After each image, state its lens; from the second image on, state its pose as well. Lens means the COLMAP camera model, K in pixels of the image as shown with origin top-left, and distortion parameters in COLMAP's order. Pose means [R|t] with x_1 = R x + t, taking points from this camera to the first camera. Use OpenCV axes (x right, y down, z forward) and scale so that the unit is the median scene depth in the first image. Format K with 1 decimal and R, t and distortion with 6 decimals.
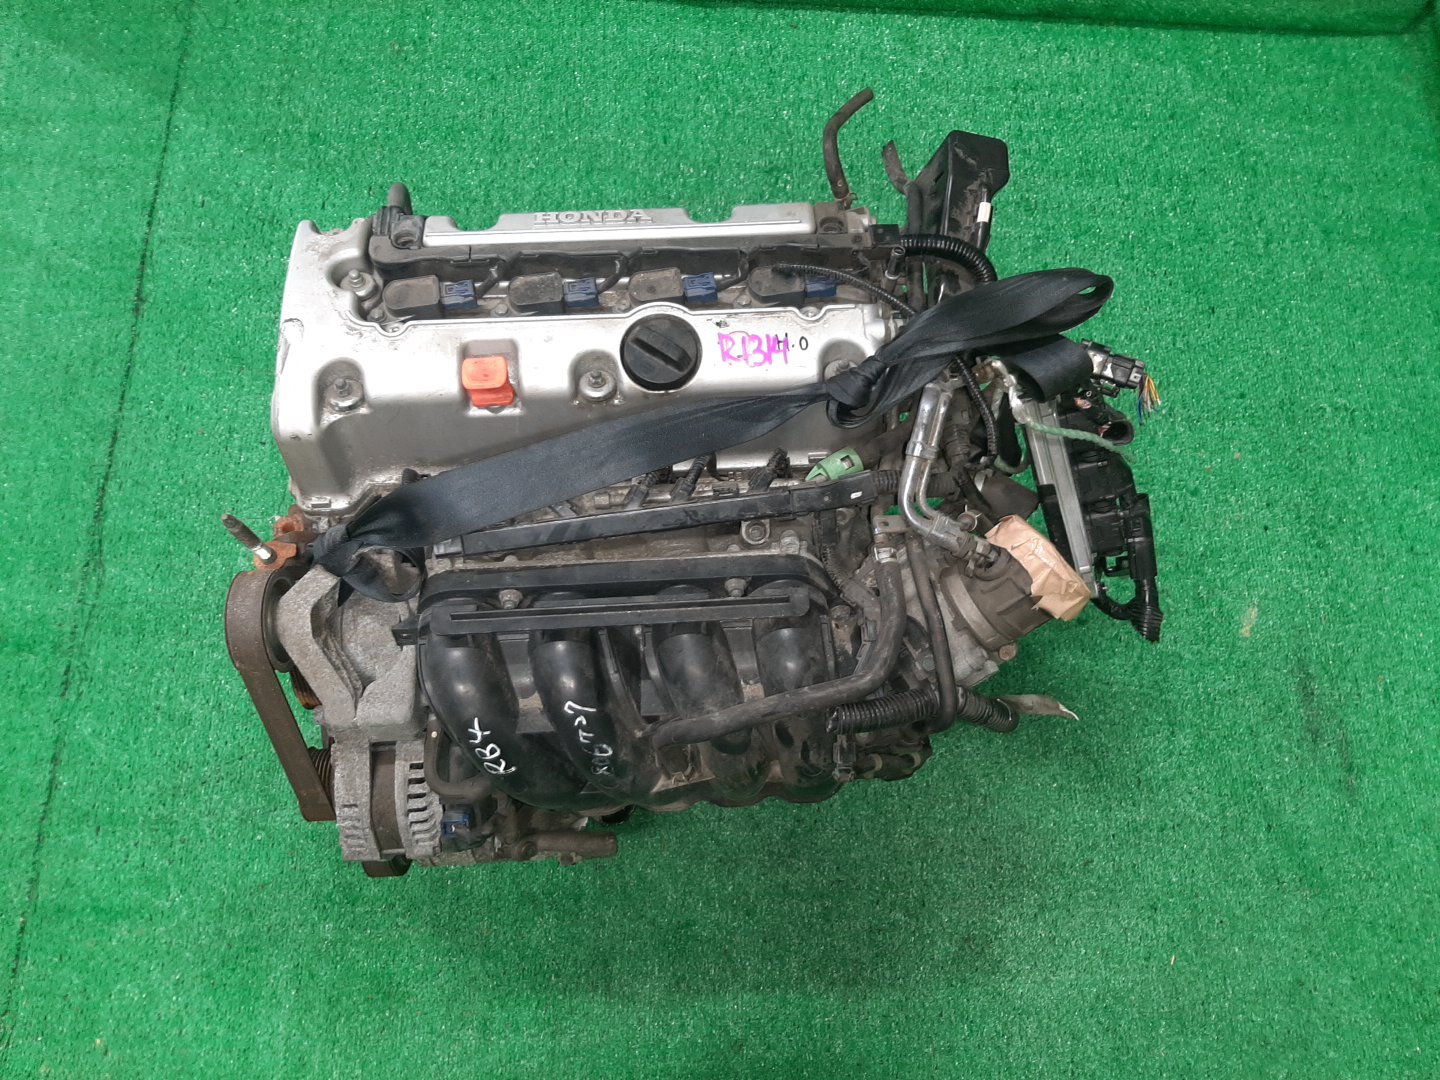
lens RADIAL K [[1073.5, 0, 755.2], [0, 1073.5, 544.0], [0, 0, 1]] dist [0.073255, -0.116167]
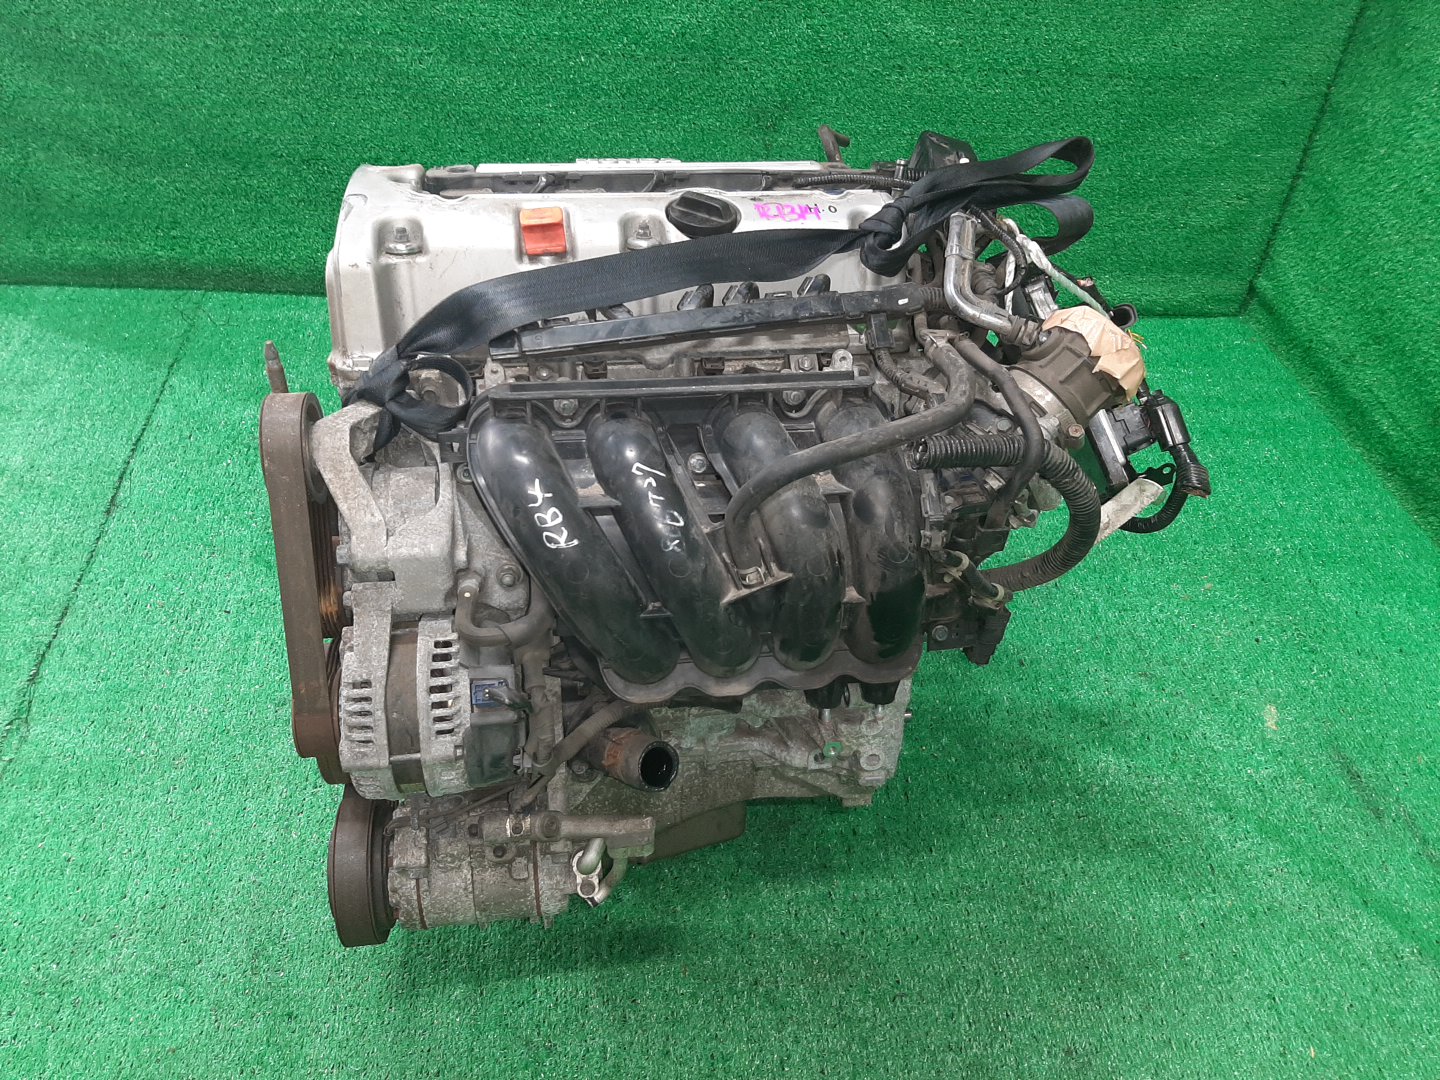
lens RADIAL K [[1073.5, 0, 755.2], [0, 1073.5, 544.0], [0, 0, 1]] dist [0.073255, -0.116167]
pose [[0.994032, -0.047608, 0.098153, -0.156346], [0.087743, 0.883547, -0.460050, 0.608697], [-0.064821, 0.465917, 0.882451, 0.193090]]
